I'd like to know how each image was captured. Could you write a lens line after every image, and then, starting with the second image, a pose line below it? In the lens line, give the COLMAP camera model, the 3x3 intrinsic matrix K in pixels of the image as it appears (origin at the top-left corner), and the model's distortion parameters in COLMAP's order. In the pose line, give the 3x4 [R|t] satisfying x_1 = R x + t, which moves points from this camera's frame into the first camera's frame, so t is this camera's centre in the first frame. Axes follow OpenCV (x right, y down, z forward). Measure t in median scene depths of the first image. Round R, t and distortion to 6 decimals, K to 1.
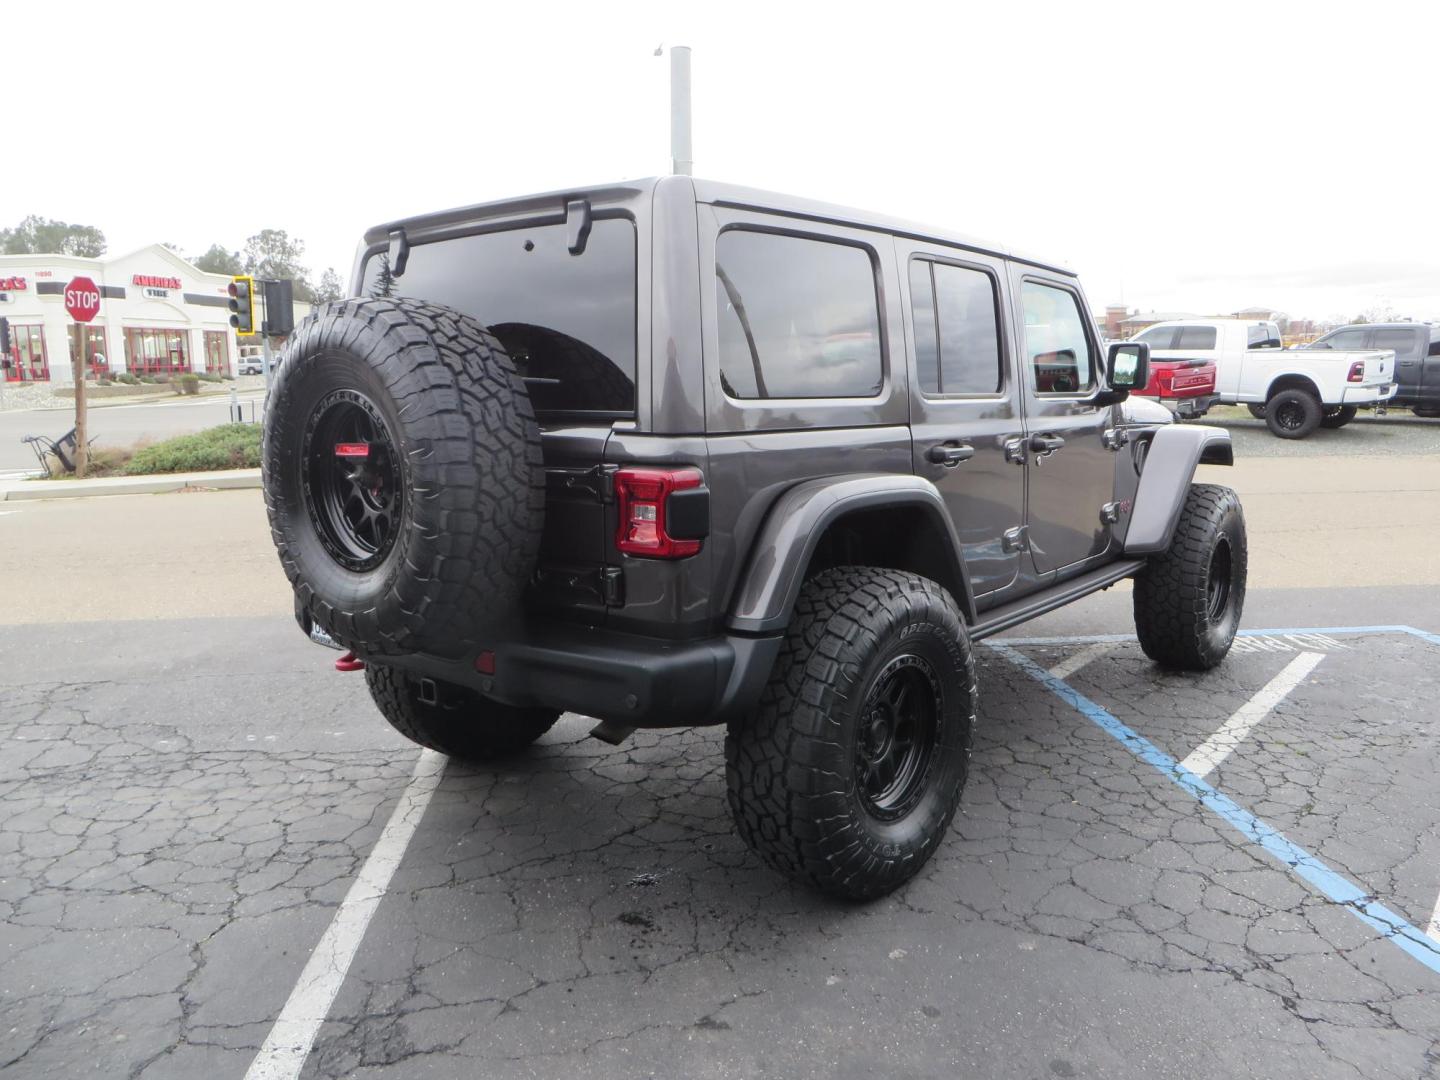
lens RADIAL K [[1068.4, 0, 720.0], [0, 1068.4, 540.0], [0, 0, 1]] dist [-0.006471, -0.008599]
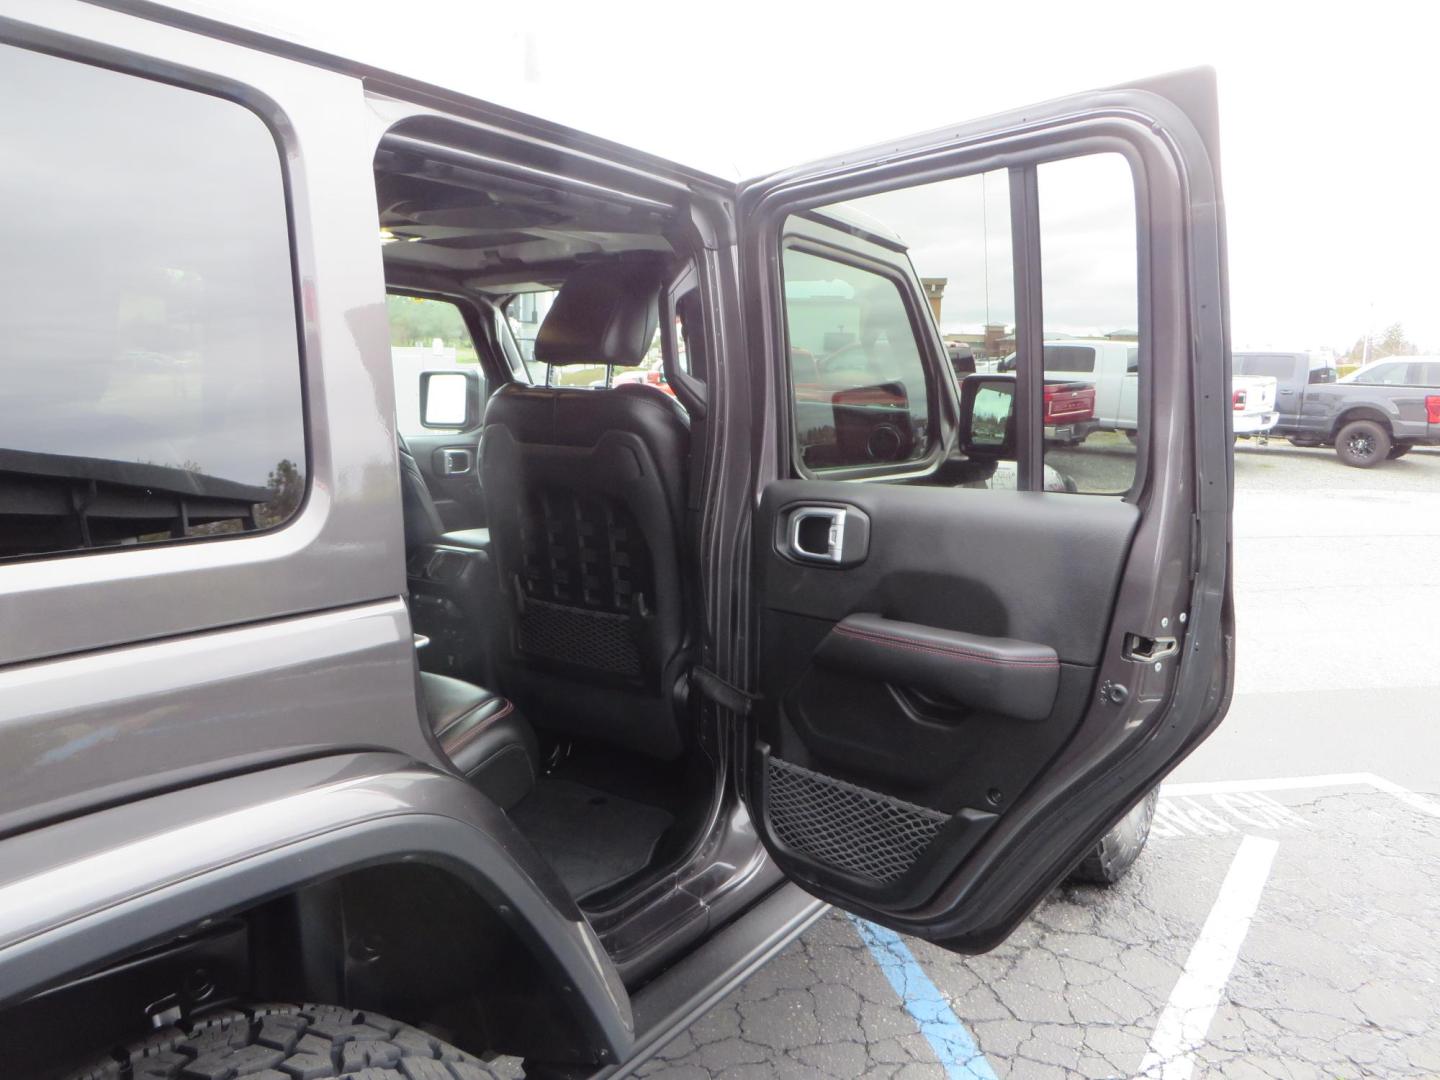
lens RADIAL K [[1035.0, 0, 720.0], [0, 1035.0, 540.0], [0, 0, 1]] dist [-0.009823, -0.005170]
pose [[0.995260, 0.009707, 0.096760, 0.053003], [-0.009533, 0.999952, -0.002261, -0.027008], [-0.096778, 0.001328, 0.995305, 0.134022]]
